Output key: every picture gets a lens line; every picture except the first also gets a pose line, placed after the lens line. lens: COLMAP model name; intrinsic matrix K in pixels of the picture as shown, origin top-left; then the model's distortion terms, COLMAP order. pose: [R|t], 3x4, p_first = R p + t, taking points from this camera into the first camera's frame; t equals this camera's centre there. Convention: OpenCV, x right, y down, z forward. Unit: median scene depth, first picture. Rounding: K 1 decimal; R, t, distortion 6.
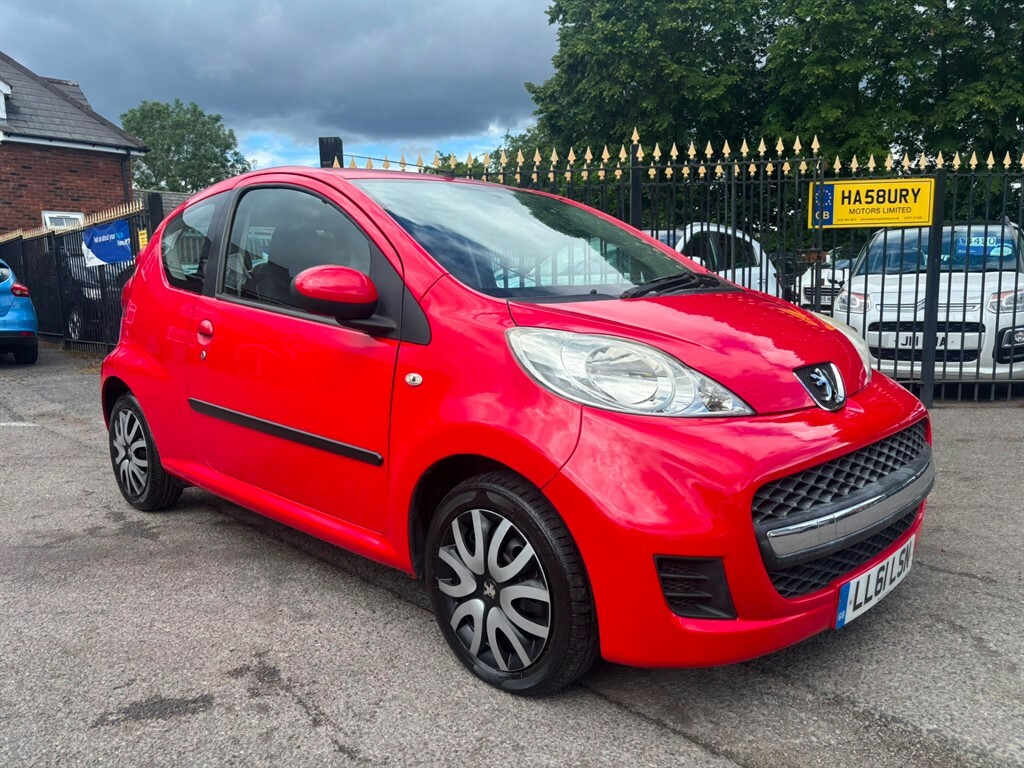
lens RADIAL K [[761.5, 0, 514.0], [0, 761.5, 394.3], [0, 0, 1]] dist [0.032929, -0.025207]
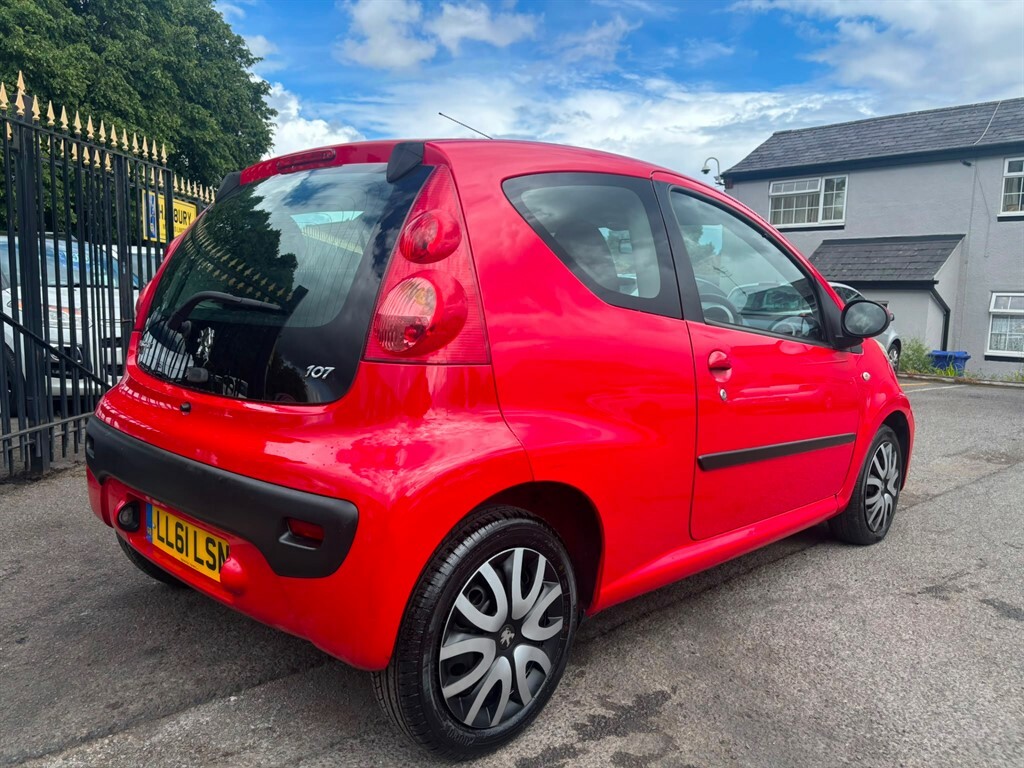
lens RADIAL K [[761.5, 0, 493.6], [0, 761.5, 388.8], [0, 0, 1]] dist [0.032929, -0.025207]
pose [[0.020818, -0.093190, 0.995431, -0.572114], [0.110308, 0.989782, 0.090354, -0.073737], [-0.993679, 0.107923, 0.030885, 0.573507]]
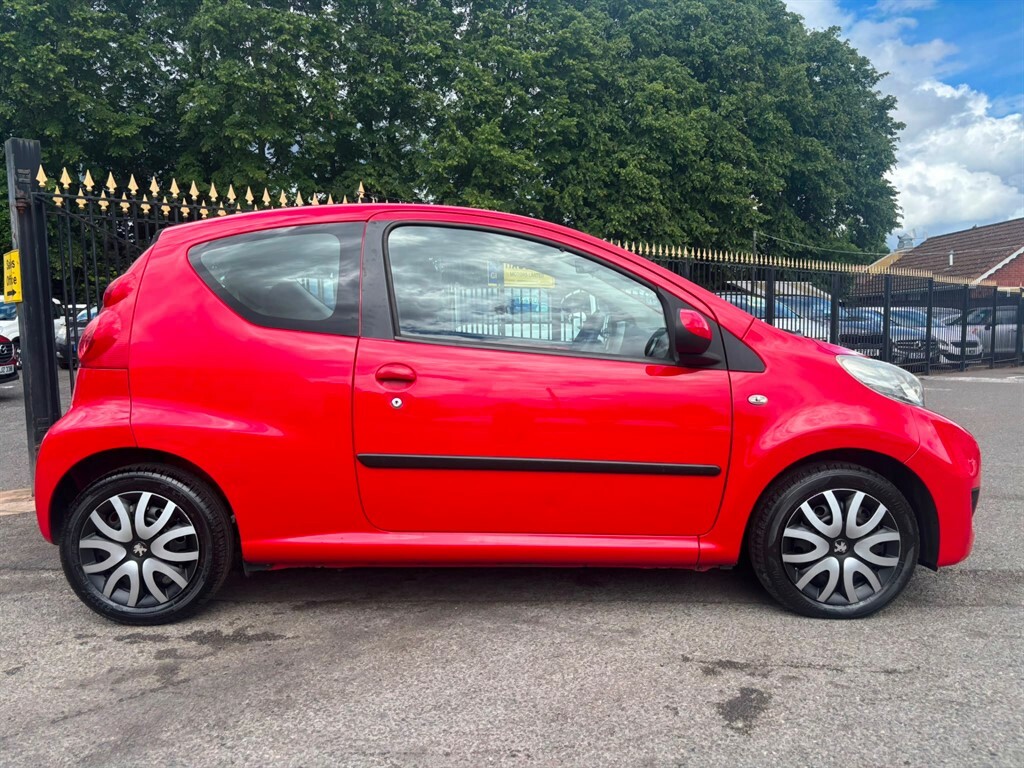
lens RADIAL K [[761.5, 0, 513.1], [0, 761.5, 392.8], [0, 0, 1]] dist [0.032929, -0.025207]
pose [[0.725103, -0.050126, 0.686814, -0.435652], [0.095038, 0.995088, -0.027712, -0.011460], [-0.682051, 0.085368, 0.726305, 0.120127]]
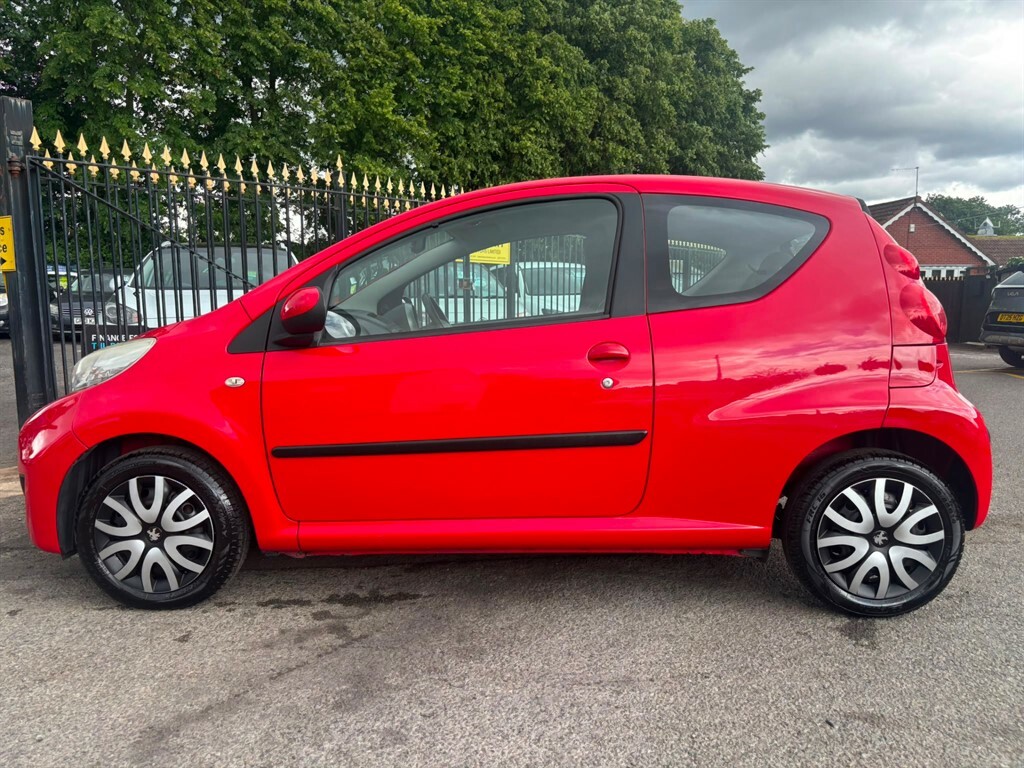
lens RADIAL K [[761.5, 0, 519.7], [0, 761.5, 378.9], [0, 0, 1]] dist [0.032929, -0.025207]
pose [[0.599546, -0.065334, 0.797669, -0.562989], [0.096906, 0.995256, 0.008681, -0.027902], [-0.794452, 0.072095, 0.603033, 0.193622]]
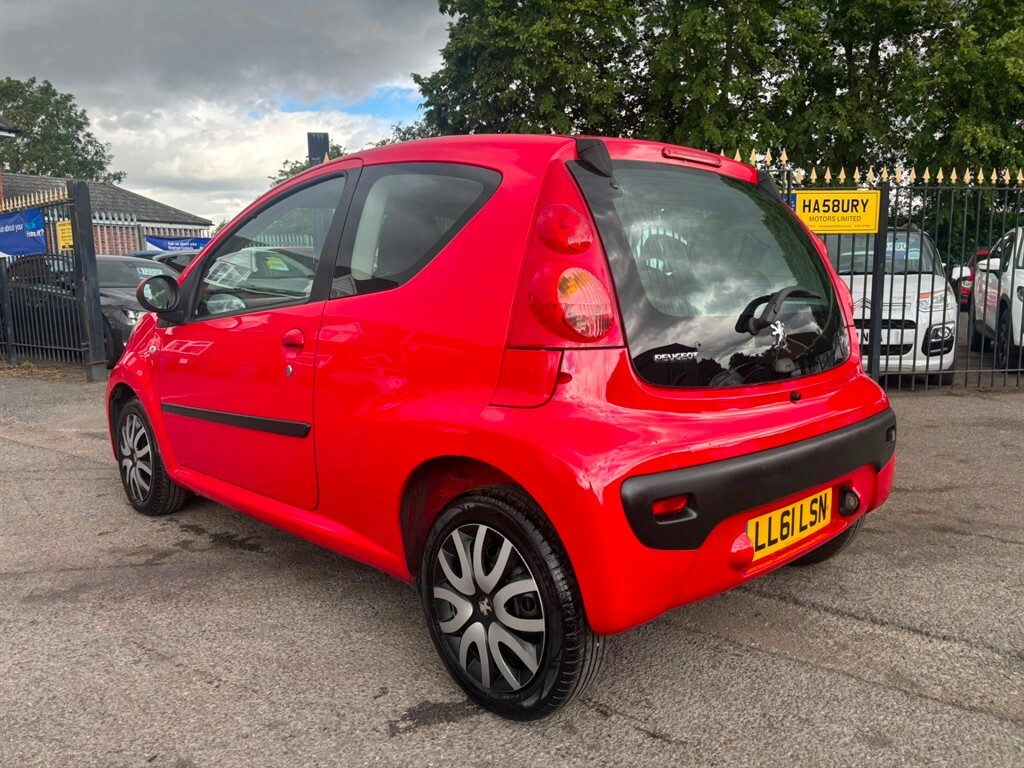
lens RADIAL K [[761.5, 0, 514.0], [0, 761.5, 390.4], [0, 0, 1]] dist [0.032929, -0.025207]
pose [[0.986386, -0.017942, 0.163464, -0.159669], [0.017394, 0.999837, 0.004786, -0.007155], [-0.163523, -0.001878, 0.986538, -0.006491]]
